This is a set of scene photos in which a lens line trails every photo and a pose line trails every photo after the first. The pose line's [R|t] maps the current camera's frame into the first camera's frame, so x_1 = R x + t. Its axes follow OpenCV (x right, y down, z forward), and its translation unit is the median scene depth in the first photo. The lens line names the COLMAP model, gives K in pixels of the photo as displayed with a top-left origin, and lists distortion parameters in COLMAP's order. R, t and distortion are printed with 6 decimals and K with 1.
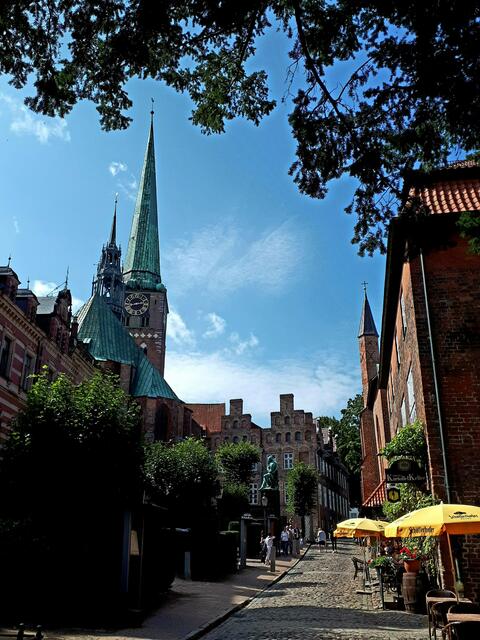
lens RADIAL K [[499.1, 0, 240.0], [0, 499.1, 320.0], [0, 0, 1]] dist [0.043169, -0.073450]
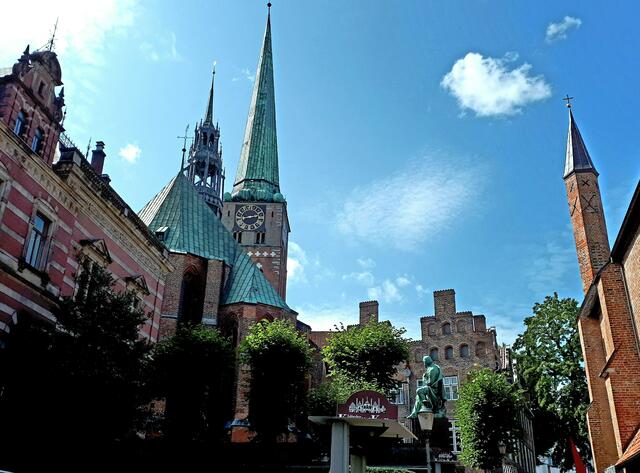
lens RADIAL K [[578.3, 0, 332.5], [0, 578.3, 236.8], [0, 0, 1]] dist [0.010976, -0.003335]
pose [[0.996766, -0.023835, -0.076739, 0.002982], [0.022153, 0.999497, -0.022697, 0.049006], [0.077241, 0.020924, 0.996793, 0.116244]]
